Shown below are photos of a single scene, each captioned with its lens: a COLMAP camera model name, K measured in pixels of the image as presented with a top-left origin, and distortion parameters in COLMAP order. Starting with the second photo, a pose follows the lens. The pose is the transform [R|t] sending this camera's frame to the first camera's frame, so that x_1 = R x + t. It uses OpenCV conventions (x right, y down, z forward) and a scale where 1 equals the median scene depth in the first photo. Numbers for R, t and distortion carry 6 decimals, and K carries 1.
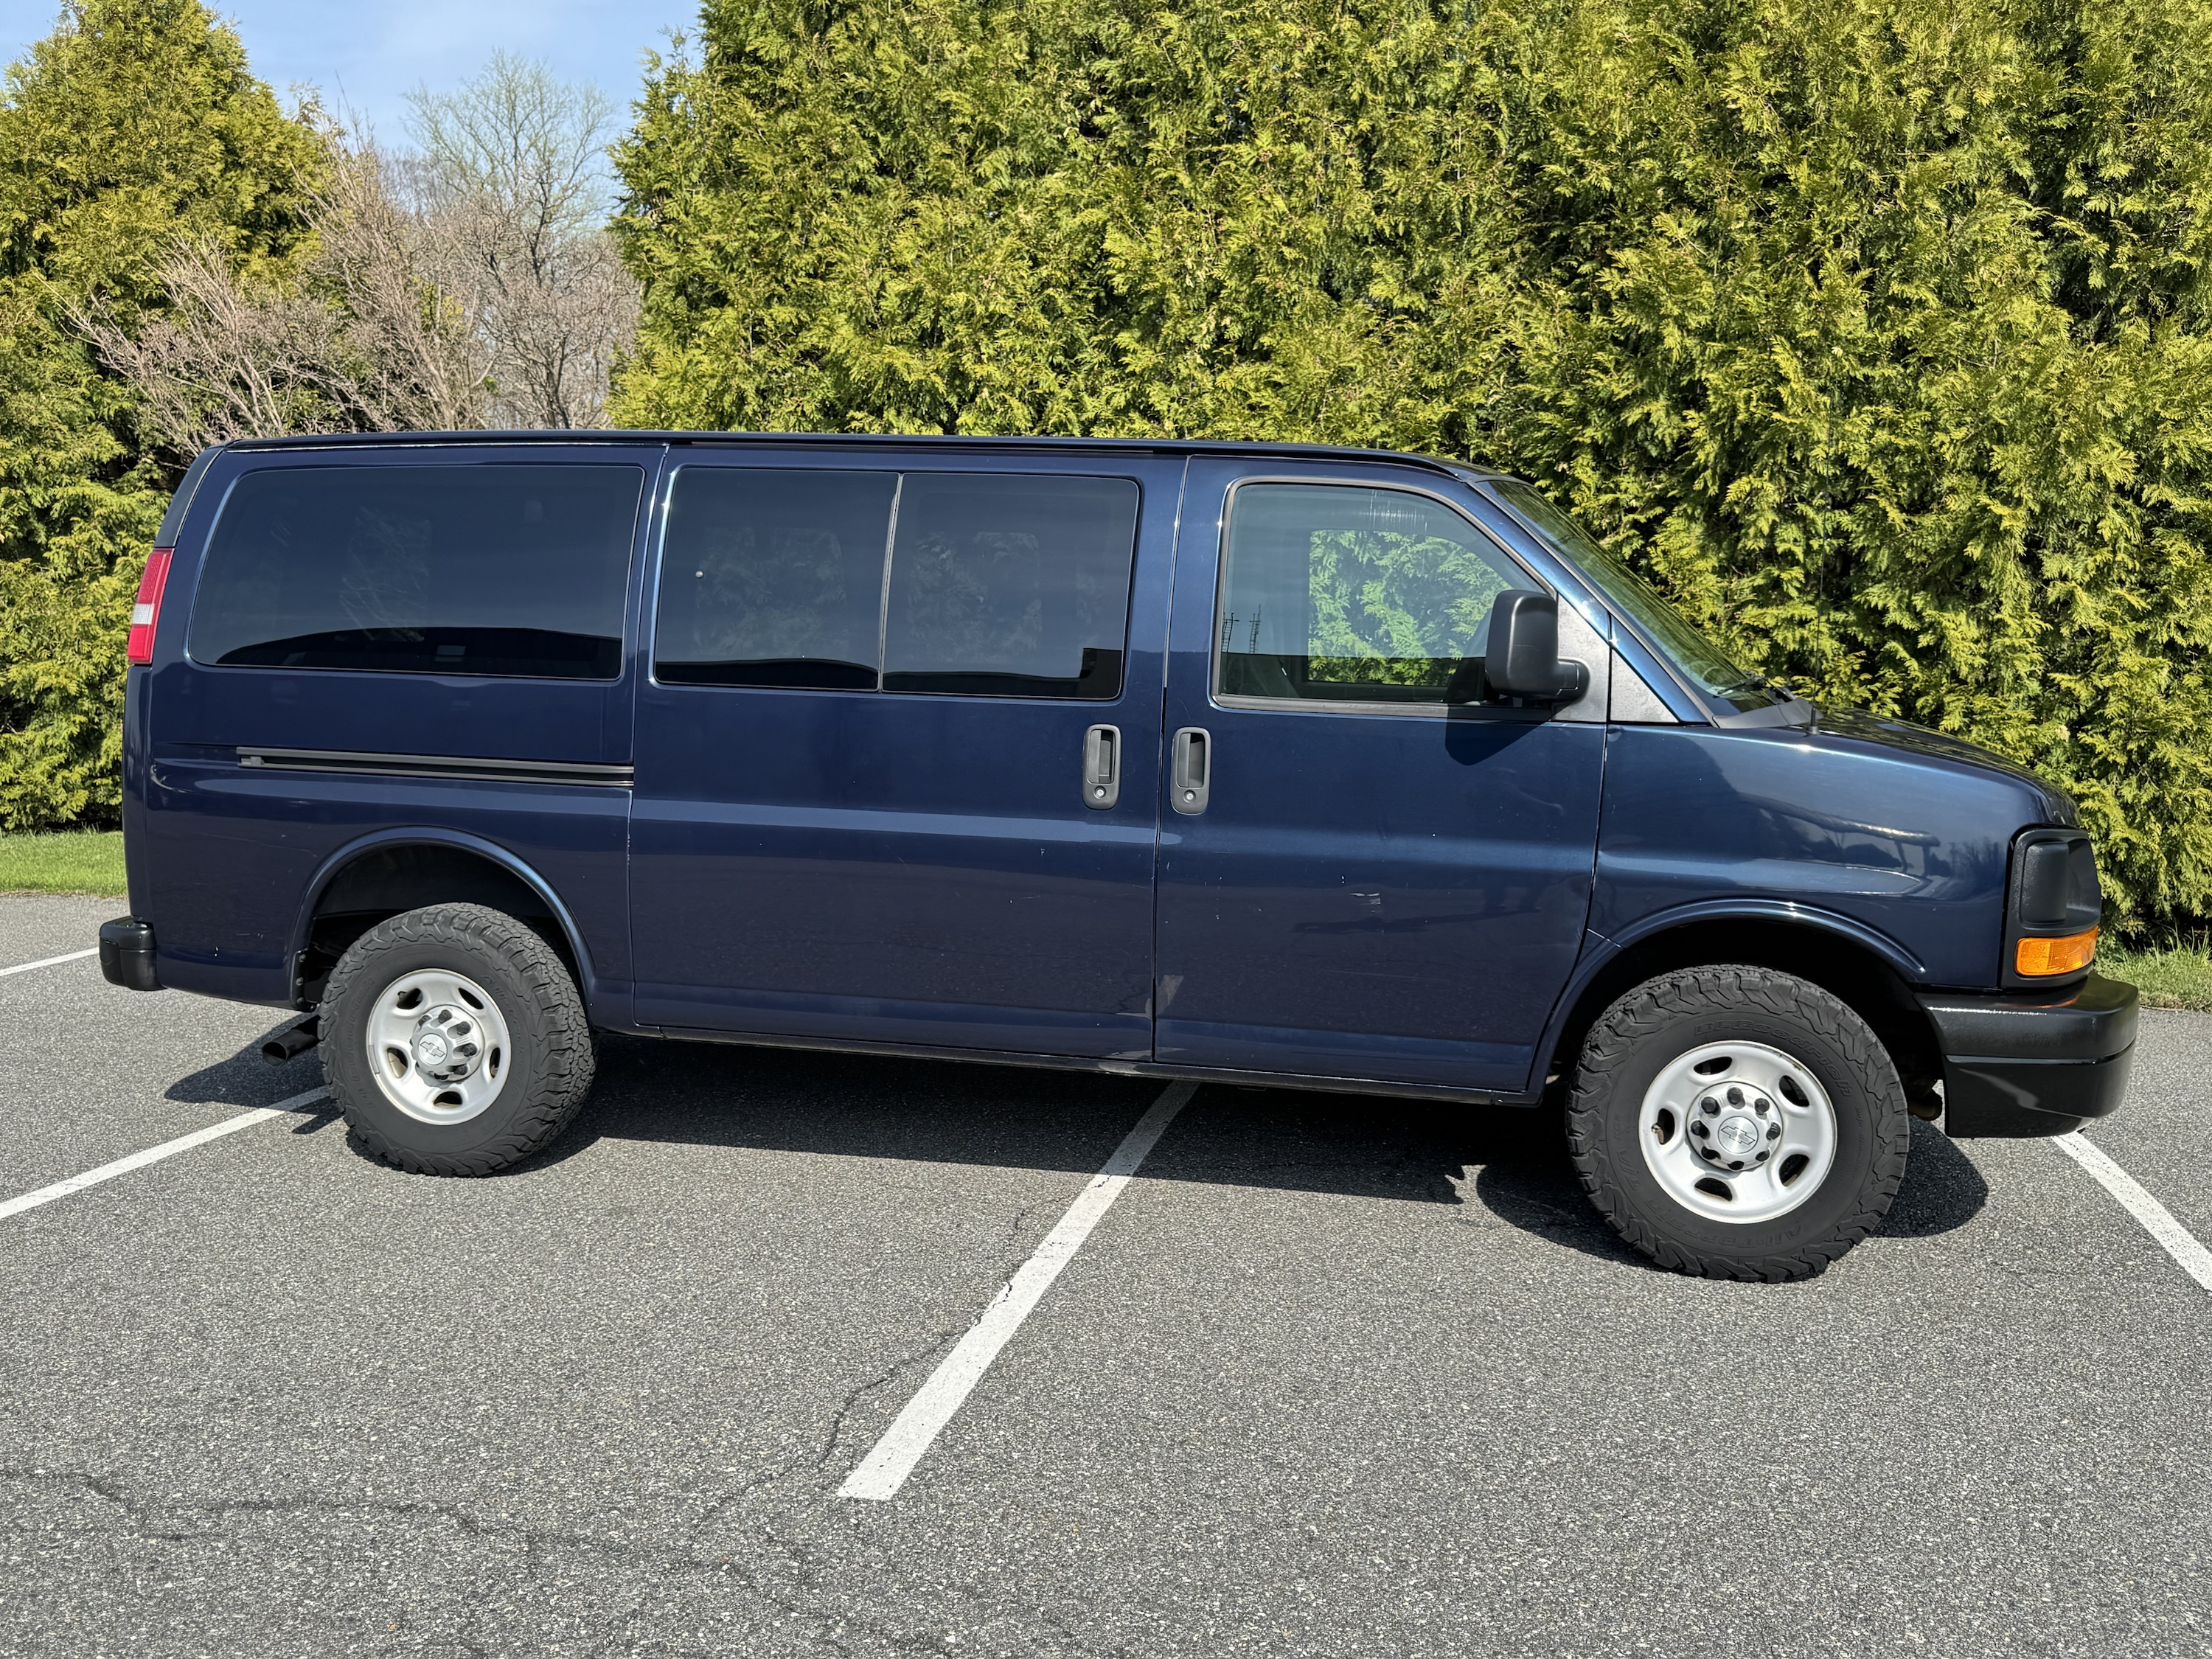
lens RADIAL K [[1830.9, 0, 1105.6], [0, 1830.9, 831.5], [0, 0, 1]] dist [0.010975, -0.060544]
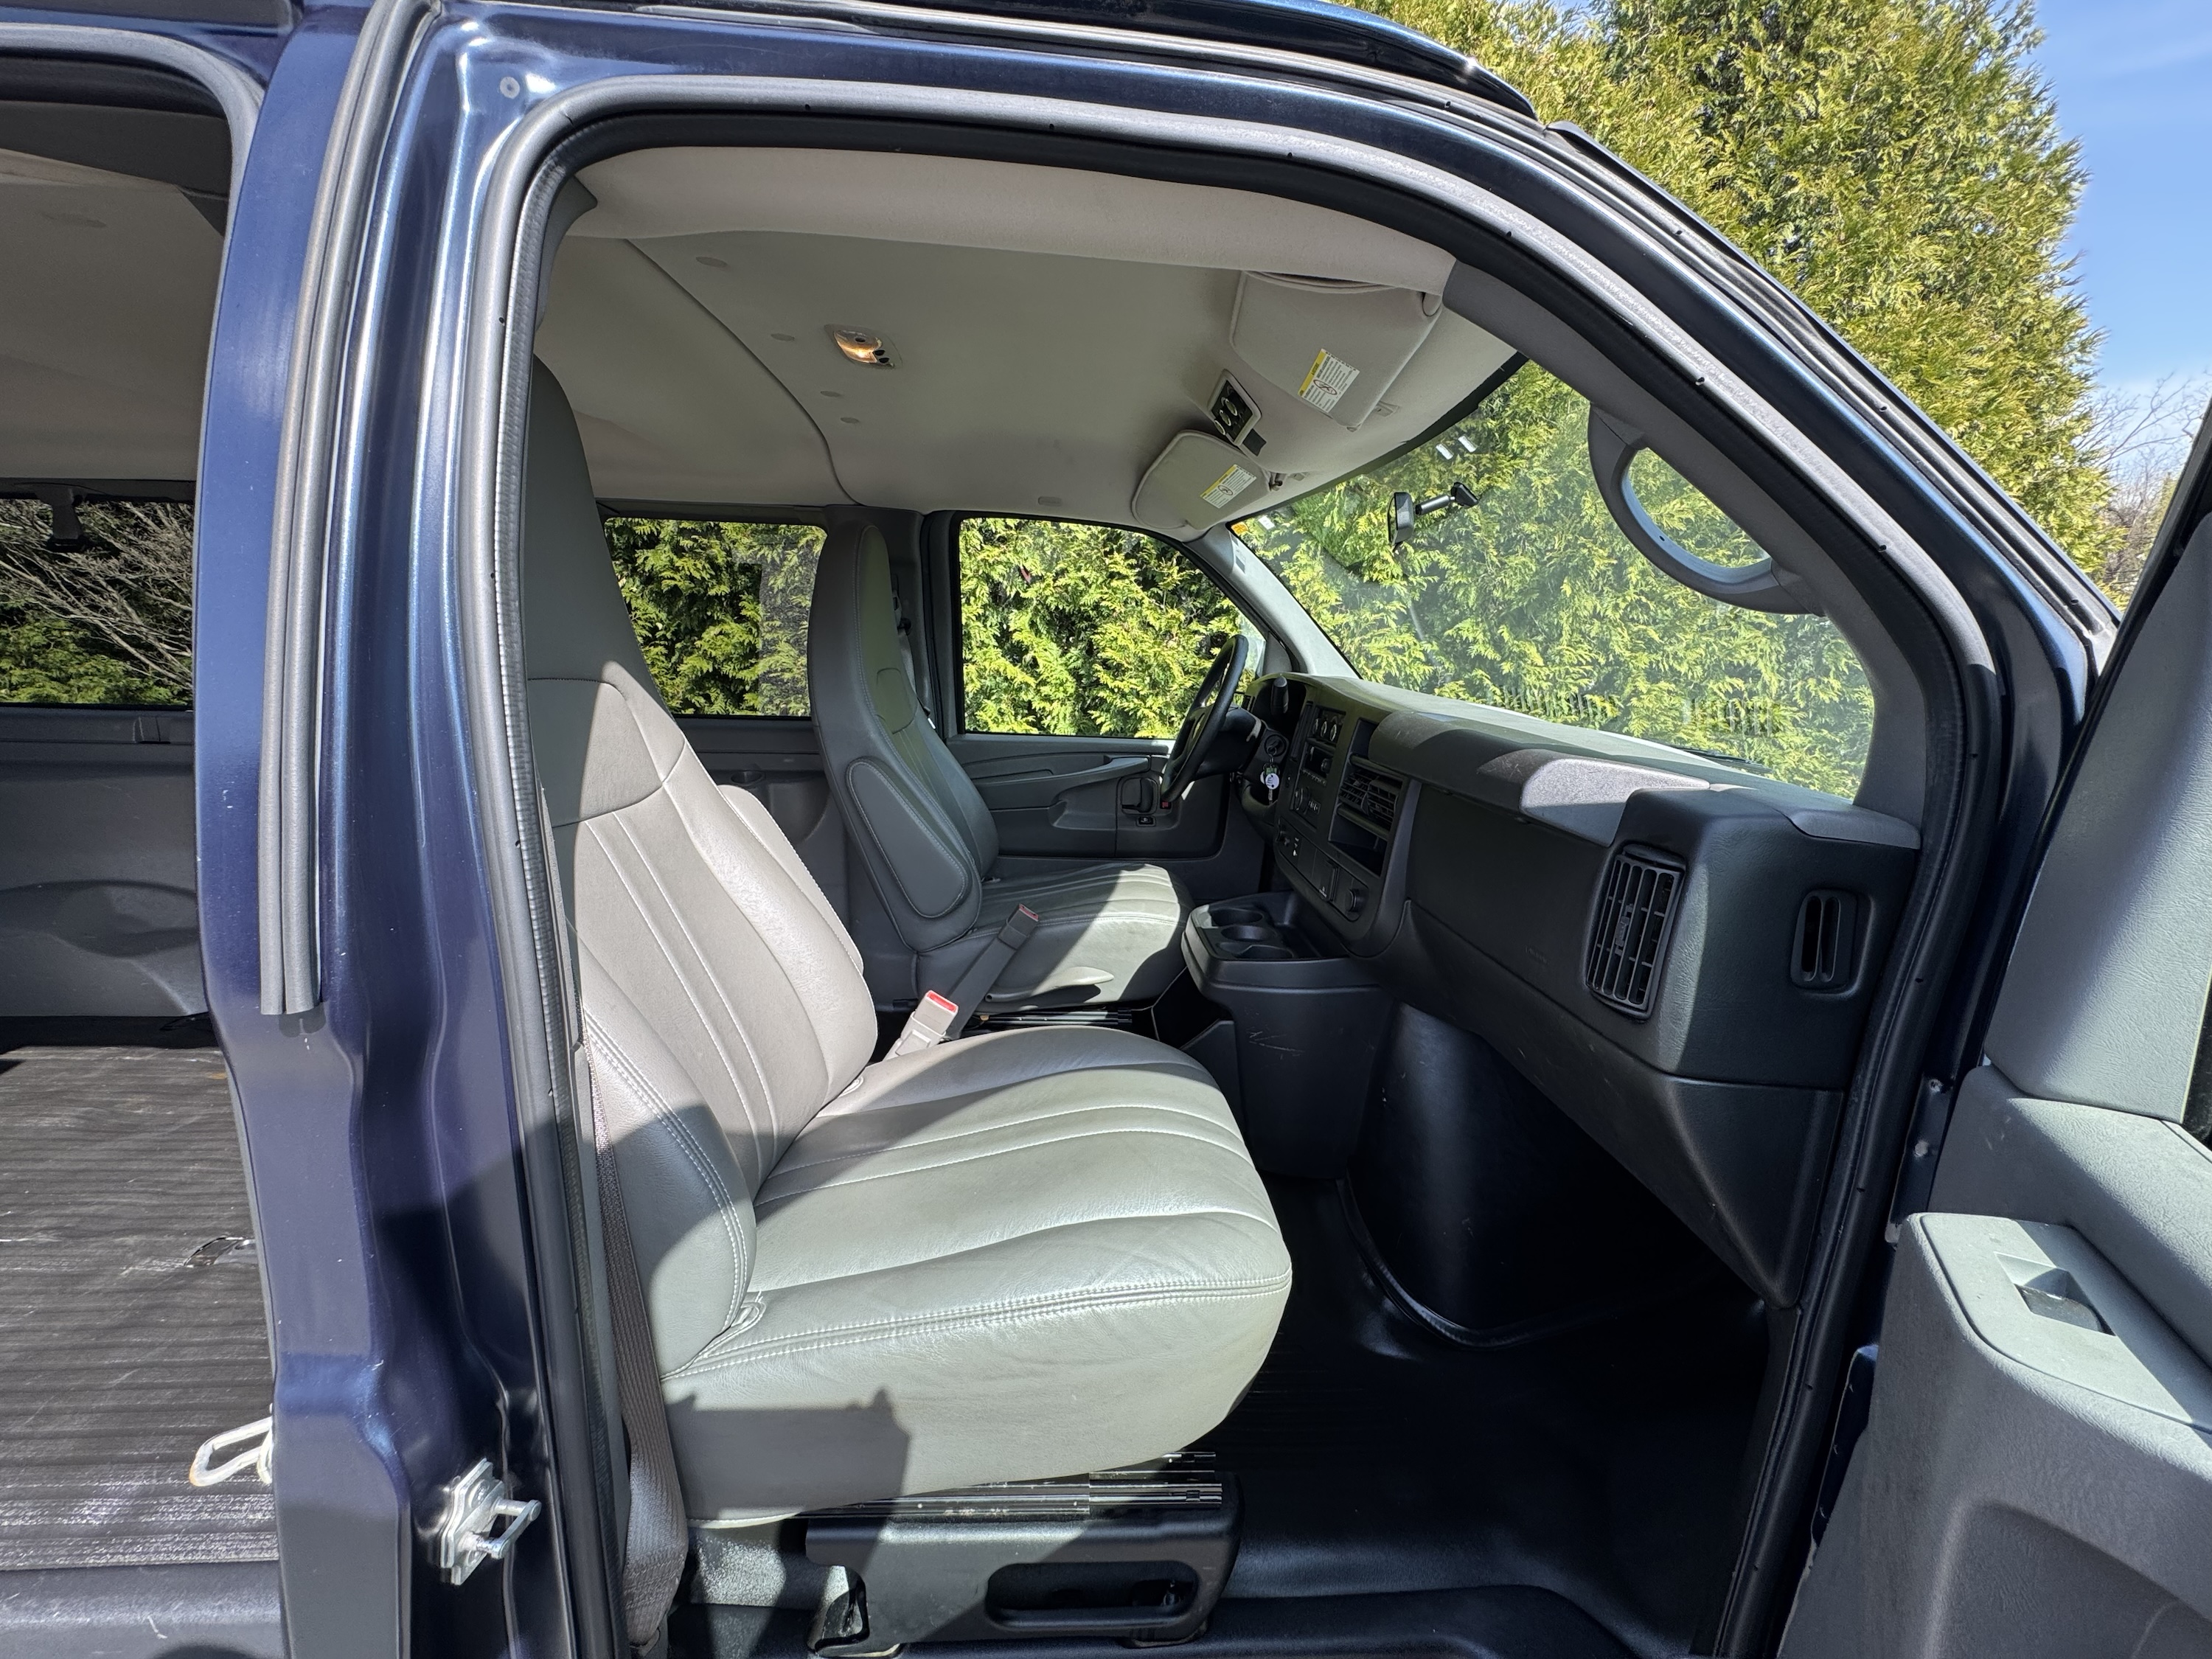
lens RADIAL K [[874.8, 0, 1103.7], [0, 874.8, 823.1], [0, 0, 1]] dist [-0.005336, -0.000737]
pose [[0.963507, -0.049708, 0.263029, 0.052900], [0.025529, 0.995192, 0.094556, -0.062546], [-0.266465, -0.084391, 0.960143, 0.503869]]
